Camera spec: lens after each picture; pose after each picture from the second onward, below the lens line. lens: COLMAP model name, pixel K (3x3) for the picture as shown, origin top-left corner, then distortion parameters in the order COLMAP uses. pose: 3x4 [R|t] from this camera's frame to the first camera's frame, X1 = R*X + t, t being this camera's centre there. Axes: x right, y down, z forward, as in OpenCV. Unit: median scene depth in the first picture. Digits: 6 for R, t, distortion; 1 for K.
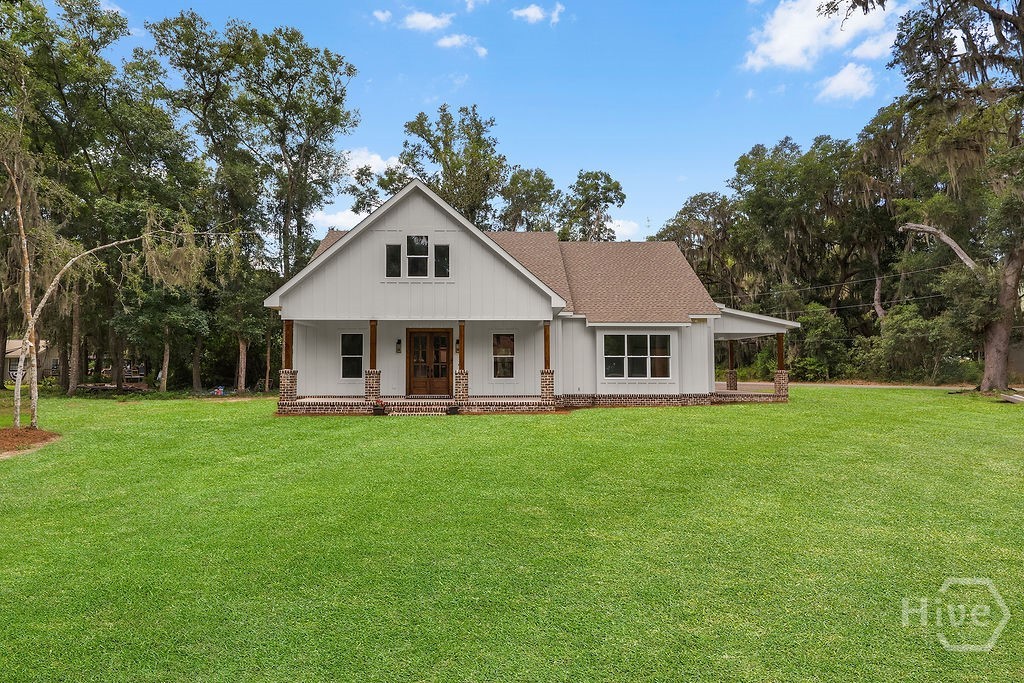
lens RADIAL K [[509.0, 0, 512.4], [0, 509.0, 352.1], [0, 0, 1]] dist [0.004461, 0.000739]
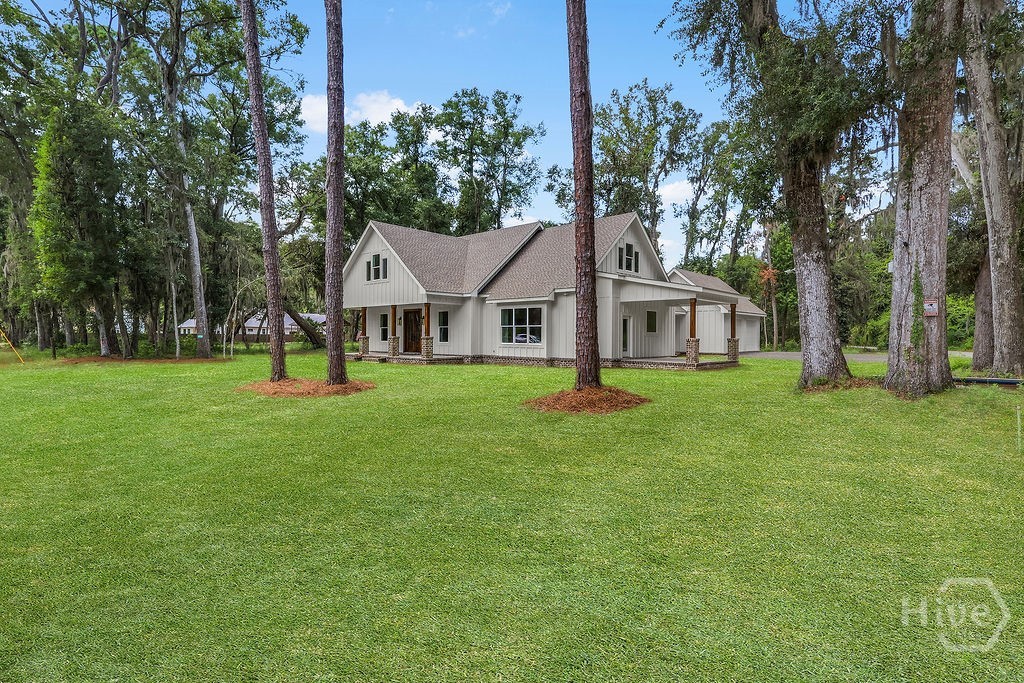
lens RADIAL K [[523.3, 0, 509.4], [0, 523.3, 345.7], [0, 0, 1]] dist [0.005230, -0.000297]
pose [[0.710173, 0.016378, -0.703837, 1.112985], [0.020050, 0.998853, 0.043474, 0.000531], [0.703742, -0.044986, 0.709030, 0.082563]]
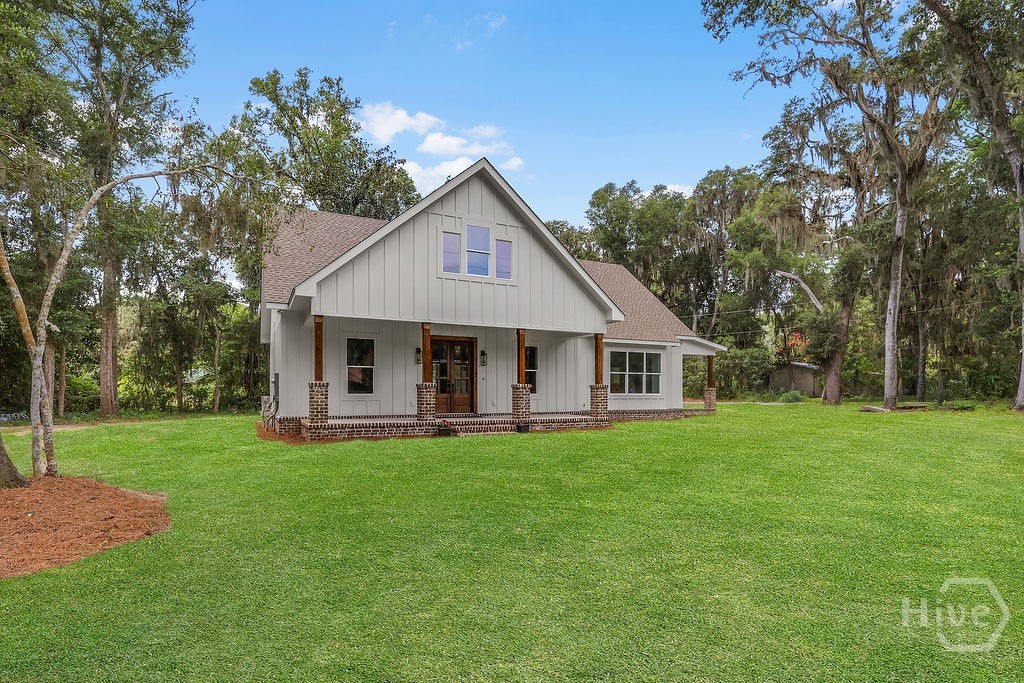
lens RADIAL K [[523.9, 0, 511.0], [0, 523.9, 392.9], [0, 0, 1]] dist [-0.001744, -0.000221]
pose [[0.902152, 0.001507, 0.431417, -0.442204], [-0.018370, 0.999221, 0.034924, 0.015901], [-0.431028, -0.039432, 0.901477, 0.146659]]
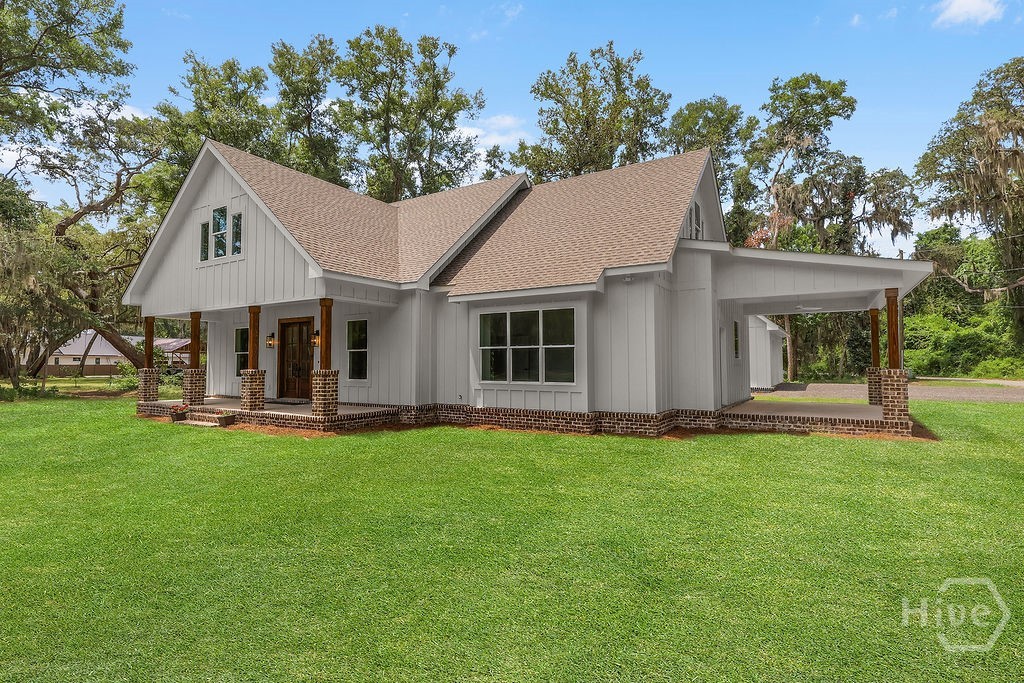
lens RADIAL K [[523.3, 0, 509.4], [0, 523.3, 345.7], [0, 0, 1]] dist [0.005230, -0.000297]
pose [[0.828487, -0.021951, -0.559578, 0.576042], [0.023323, 0.999717, -0.004685, 0.009703], [0.559522, -0.009170, 0.828765, 0.473865]]
